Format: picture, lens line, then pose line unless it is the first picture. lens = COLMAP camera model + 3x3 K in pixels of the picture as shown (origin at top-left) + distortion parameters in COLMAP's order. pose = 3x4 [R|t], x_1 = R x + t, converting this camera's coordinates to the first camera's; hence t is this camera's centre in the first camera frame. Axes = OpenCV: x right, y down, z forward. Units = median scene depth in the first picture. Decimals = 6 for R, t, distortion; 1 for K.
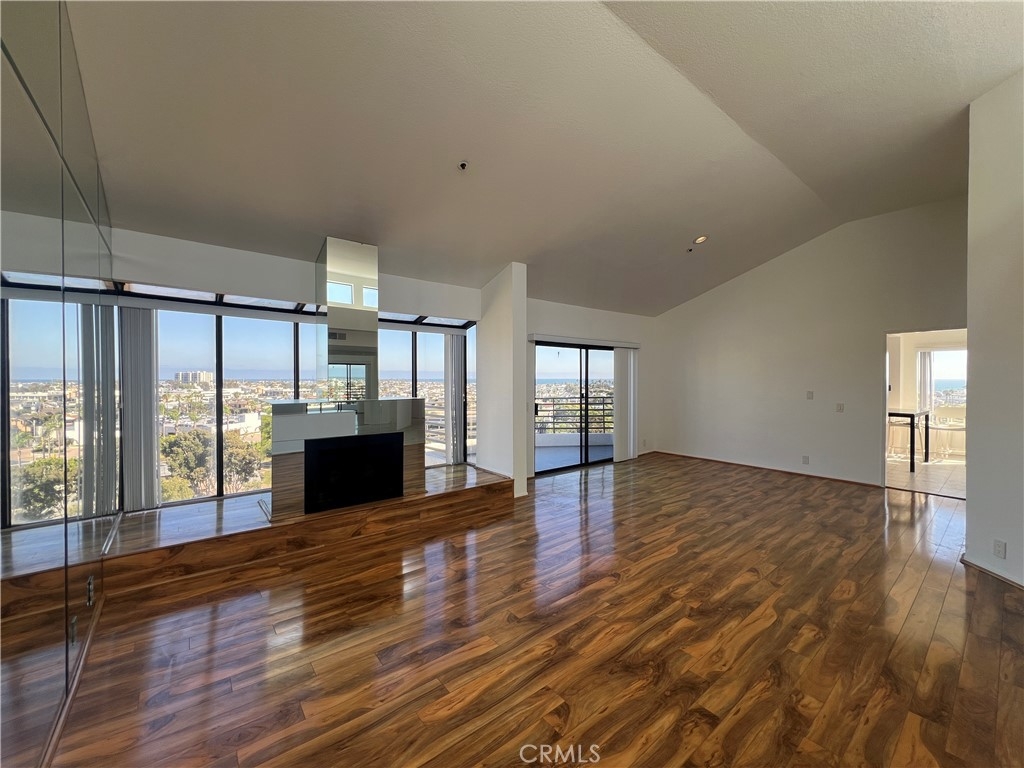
lens RADIAL K [[411.2, 0, 512.6], [0, 411.2, 382.7], [0, 0, 1]] dist [0.008475, 0.001462]
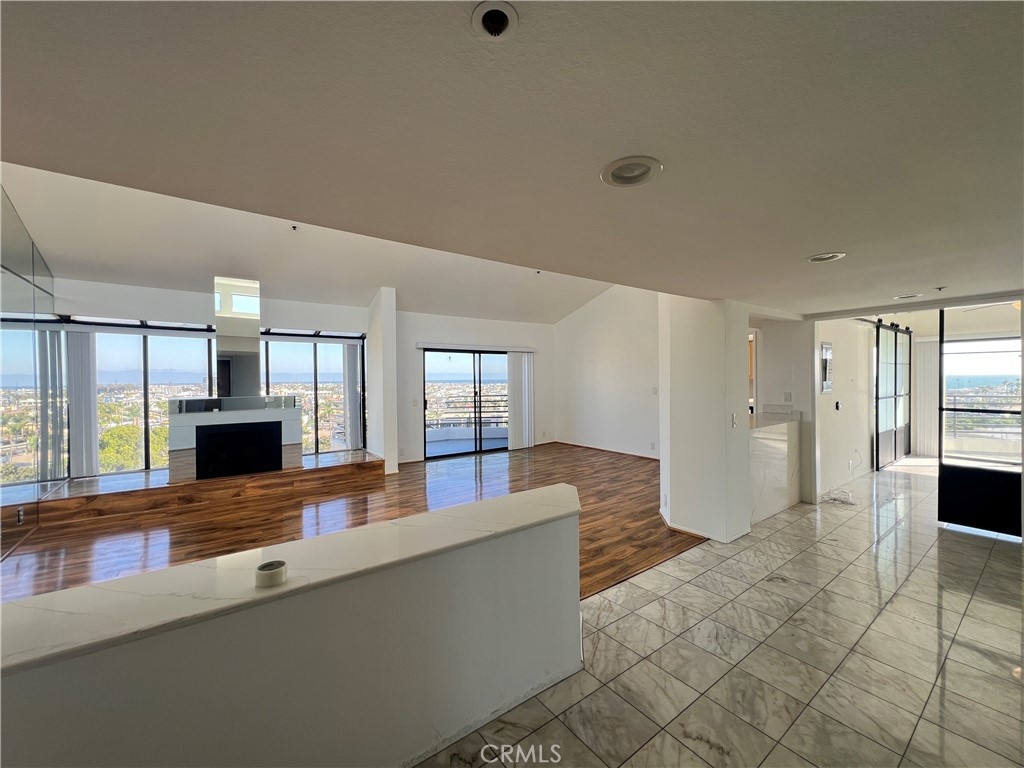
lens RADIAL K [[411.2, 0, 508.2], [0, 411.2, 383.8], [0, 0, 1]] dist [0.008475, 0.001462]
pose [[0.998650, -0.009962, -0.050989, 0.613754], [0.010022, 0.999949, 0.000923, 0.006717], [0.050977, -0.001433, 0.998699, -0.327805]]
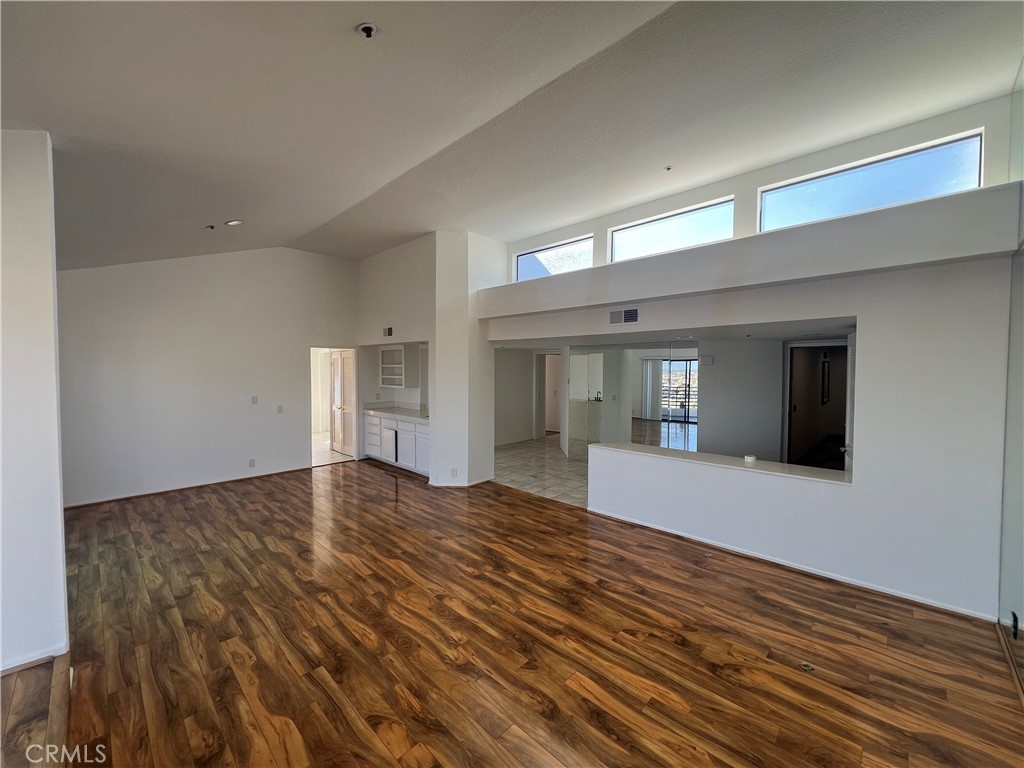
lens RADIAL K [[411.2, 0, 507.8], [0, 411.2, 383.0], [0, 0, 1]] dist [0.008475, 0.001462]
pose [[-0.117825, -0.036425, 0.992366, -0.637689], [0.007122, 0.999270, 0.037524, -0.077681], [-0.993009, 0.011489, -0.117480, 0.811138]]
